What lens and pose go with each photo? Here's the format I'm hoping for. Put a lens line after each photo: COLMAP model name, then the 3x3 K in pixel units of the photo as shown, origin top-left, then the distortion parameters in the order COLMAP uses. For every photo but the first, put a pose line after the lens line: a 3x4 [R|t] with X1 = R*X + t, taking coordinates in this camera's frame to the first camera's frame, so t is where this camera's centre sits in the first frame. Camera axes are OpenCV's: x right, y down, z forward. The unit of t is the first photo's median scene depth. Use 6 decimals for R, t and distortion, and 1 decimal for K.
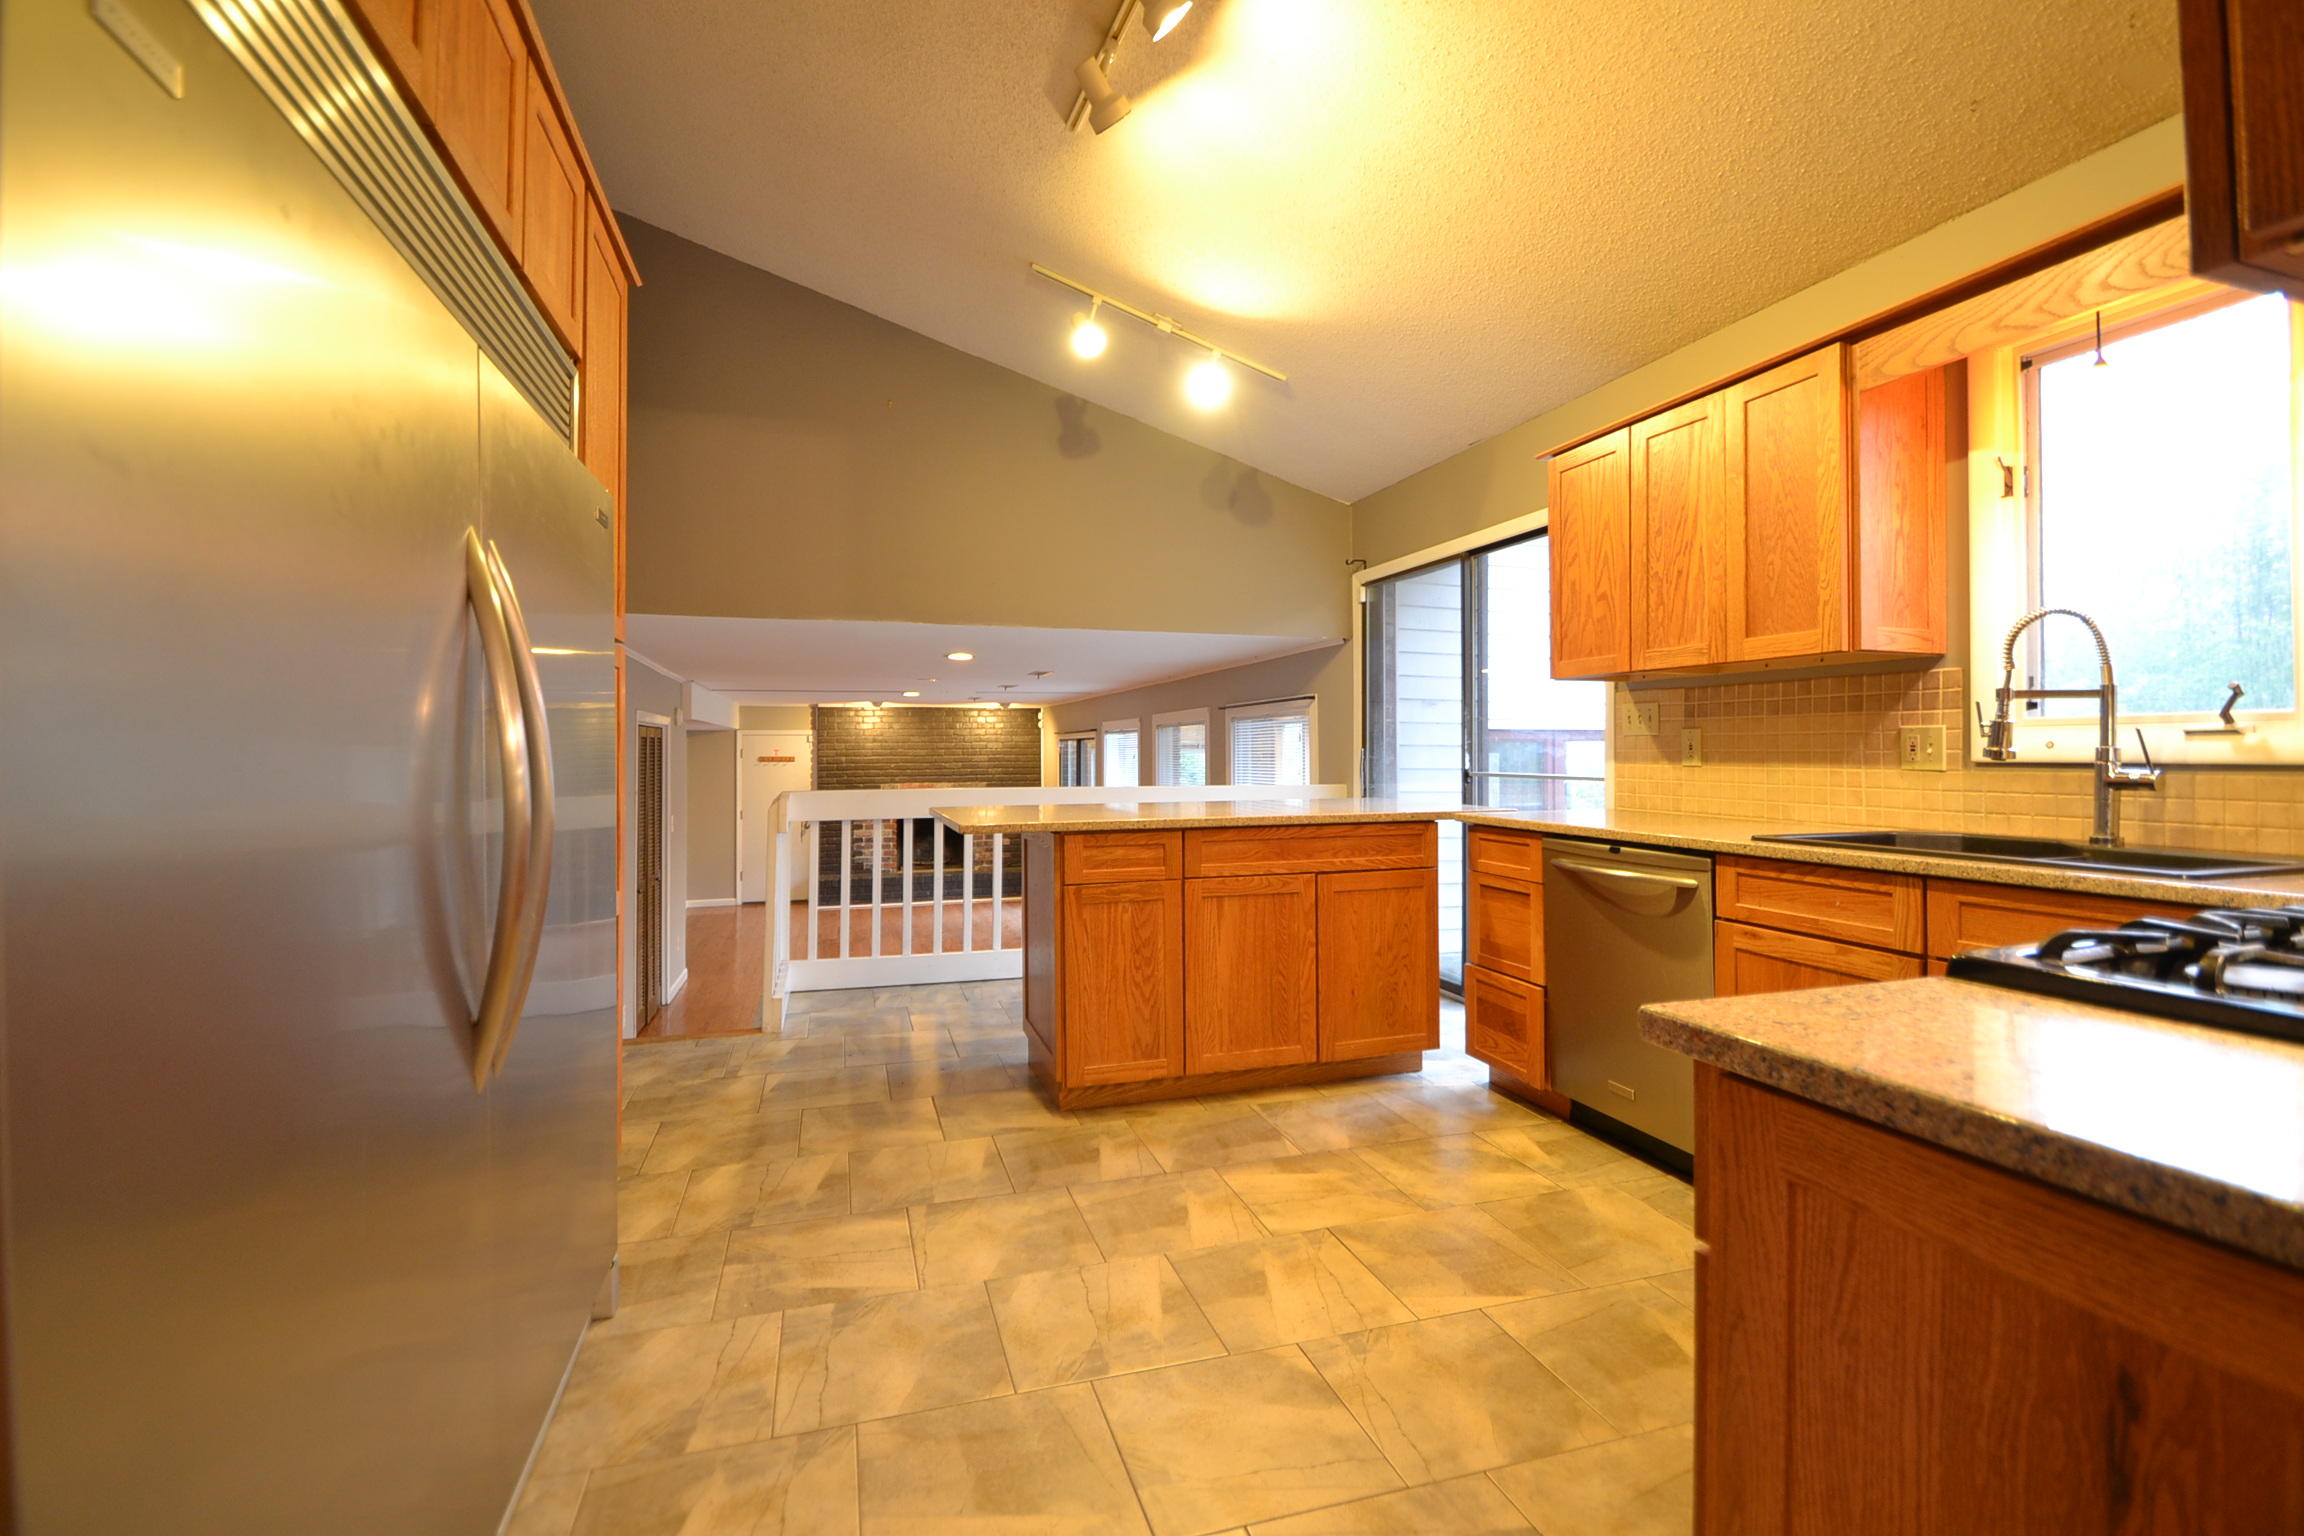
lens RADIAL K [[1026.5, 0, 1141.0], [0, 1026.5, 742.2], [0, 0, 1]] dist [0.015415, -0.018945]
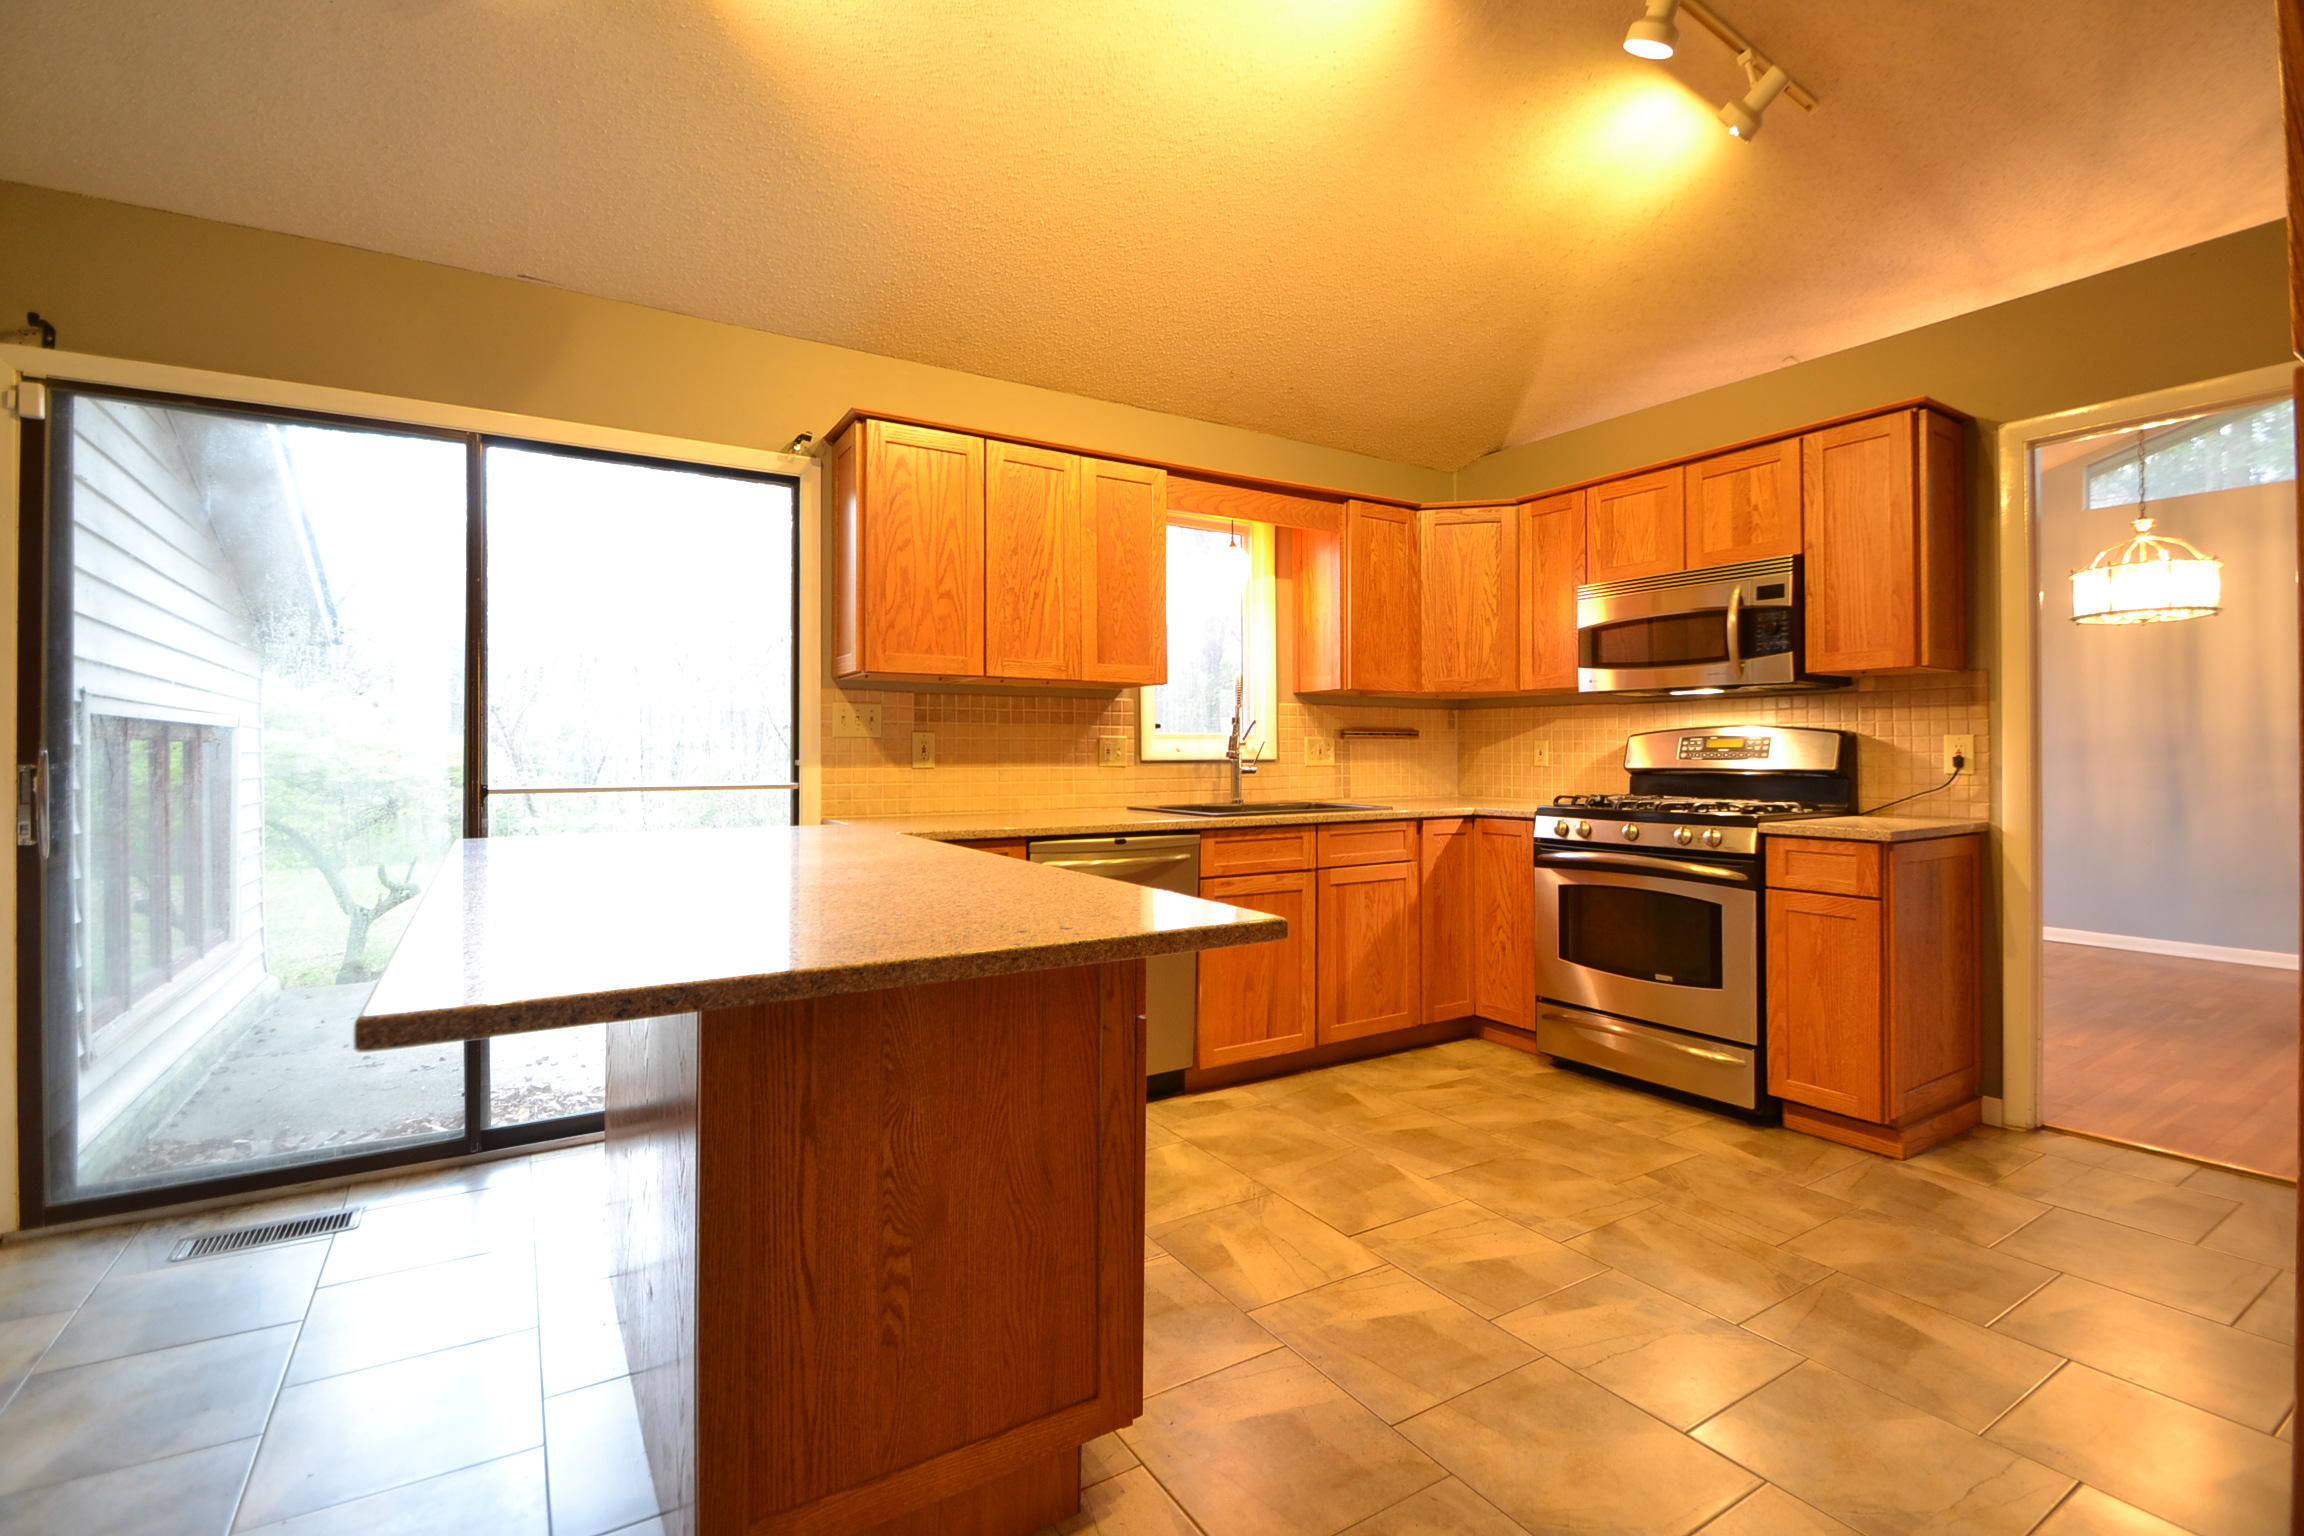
lens RADIAL K [[1026.5, 0, 1141.0], [0, 1026.5, 742.2], [0, 0, 1]] dist [0.015415, -0.018945]
pose [[-0.259918, 0.011659, 0.965560, -0.632880], [-0.006671, 0.999882, -0.013869, 0.011883], [-0.965608, -0.010046, -0.259809, 1.269216]]
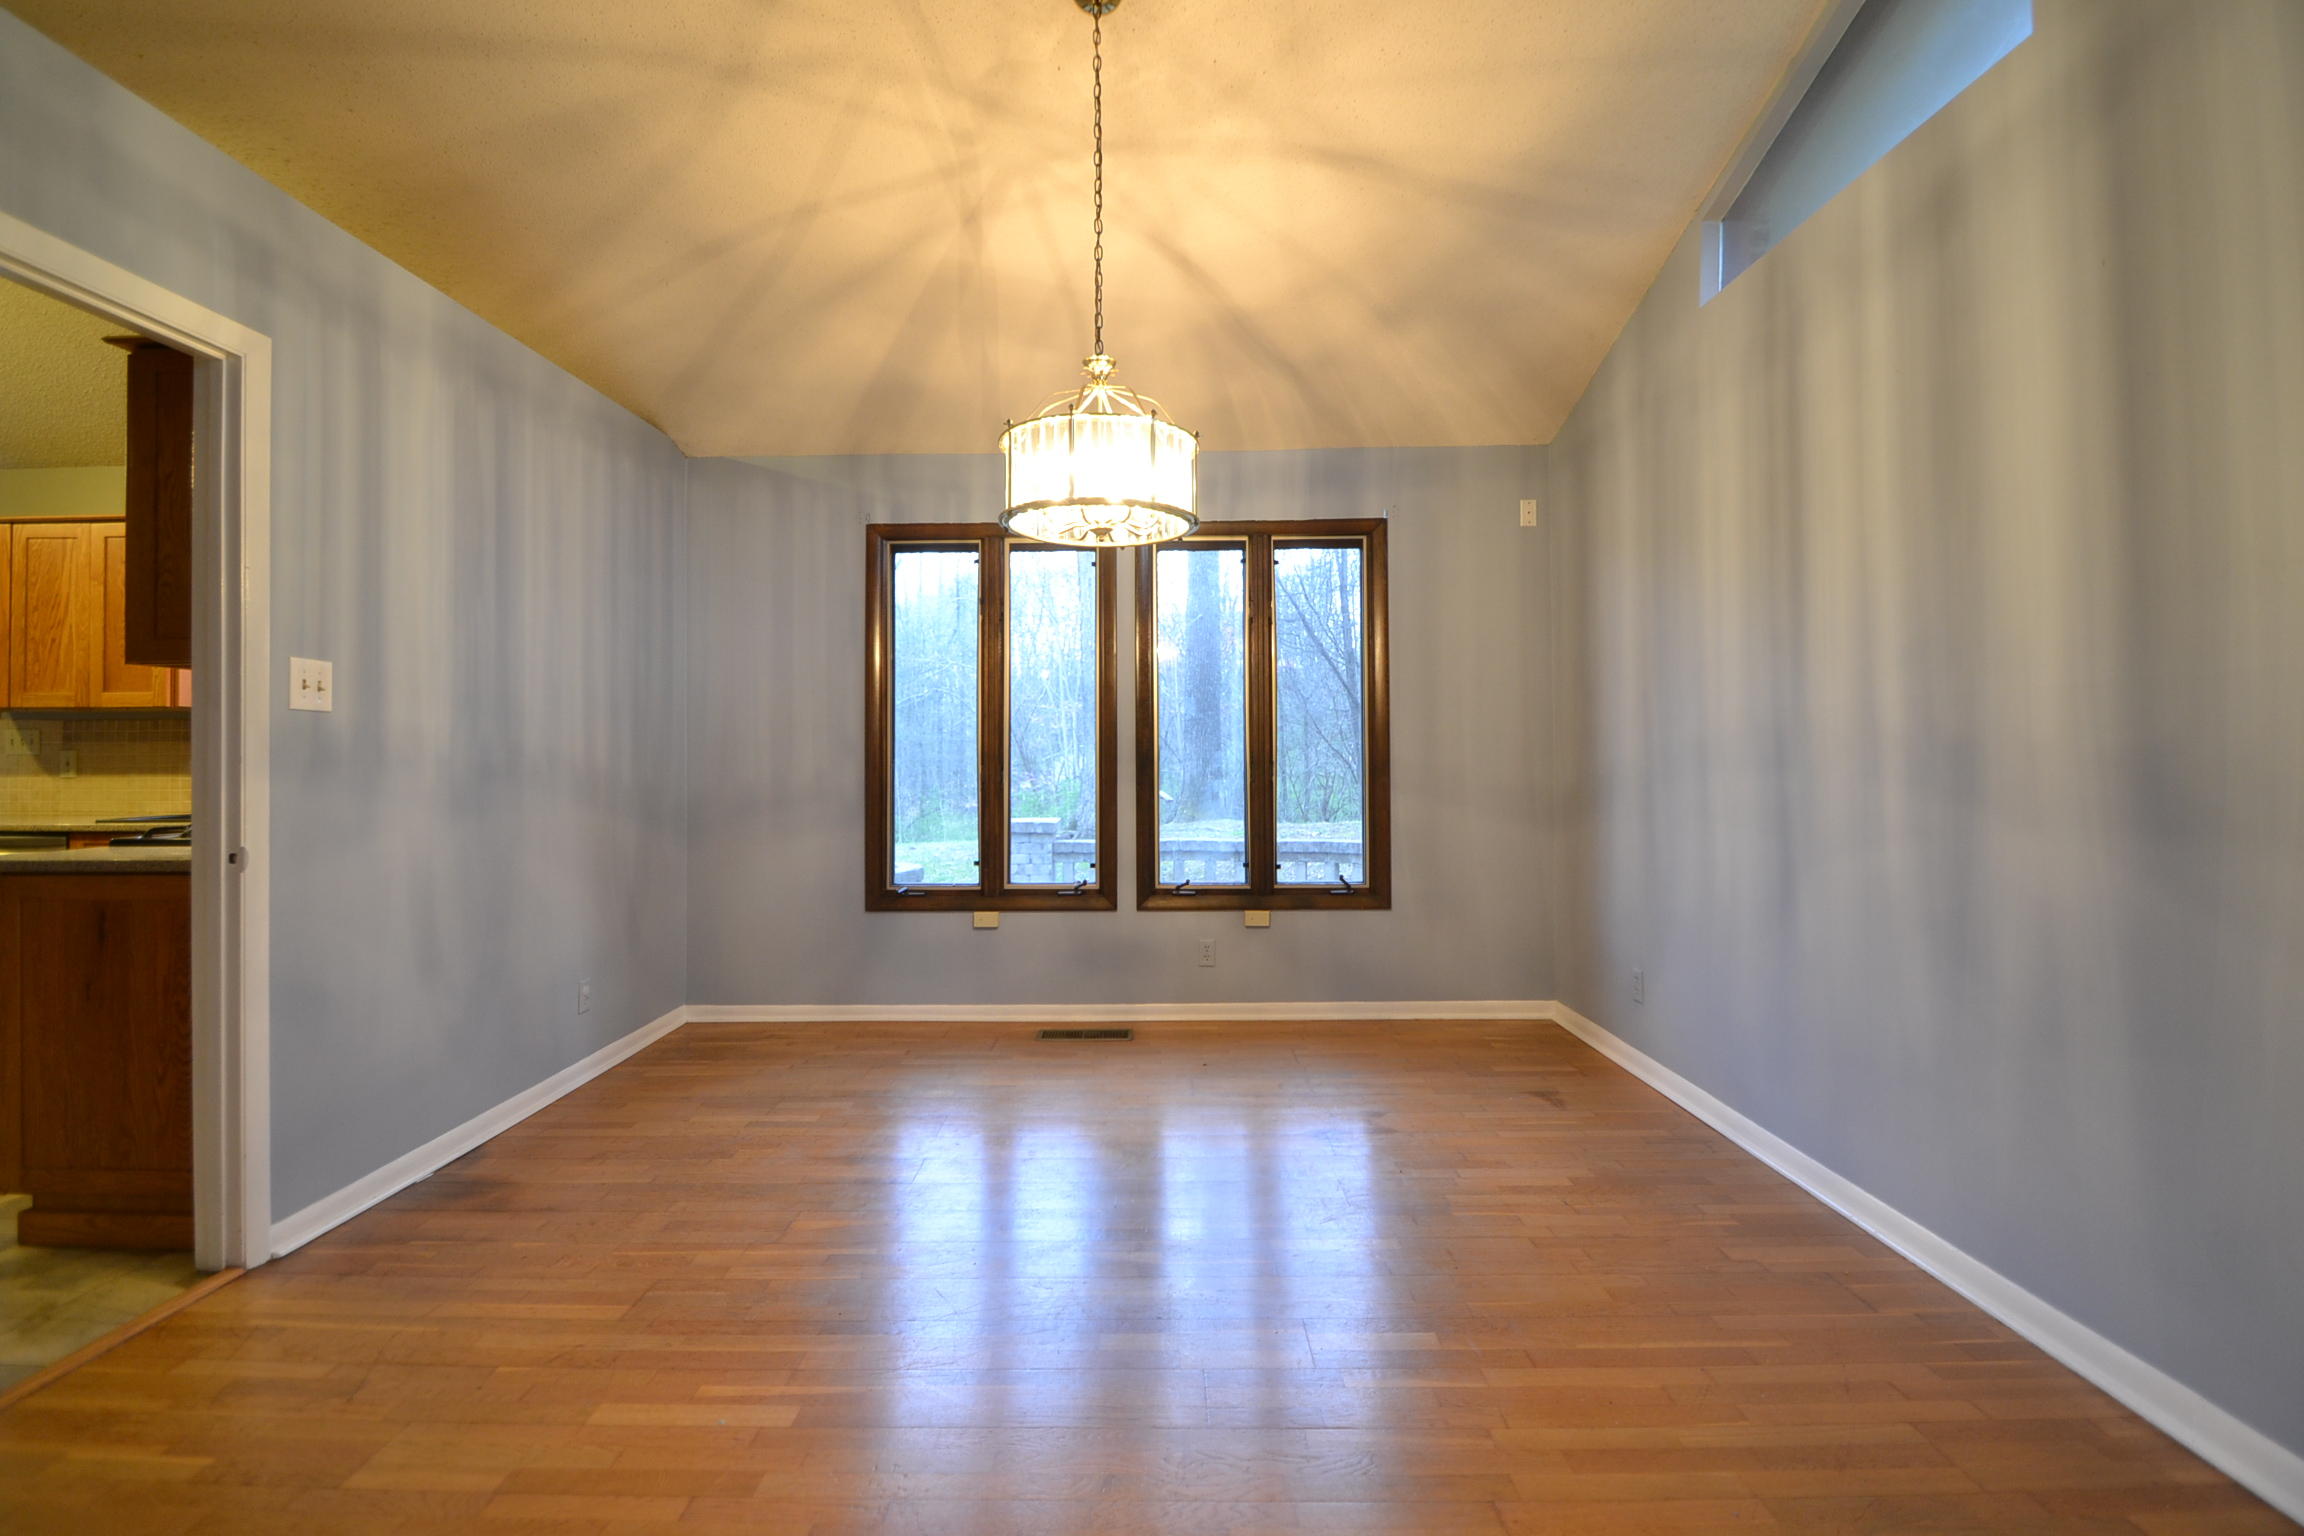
lens RADIAL K [[1026.5, 0, 1141.0], [0, 1026.5, 742.2], [0, 0, 1]] dist [0.015415, -0.018945]
pose [[0.309839, 0.006322, 0.950768, -0.365322], [-0.002497, 0.999980, -0.005835, -0.022819], [-0.950786, -0.000567, 0.309848, -0.909992]]
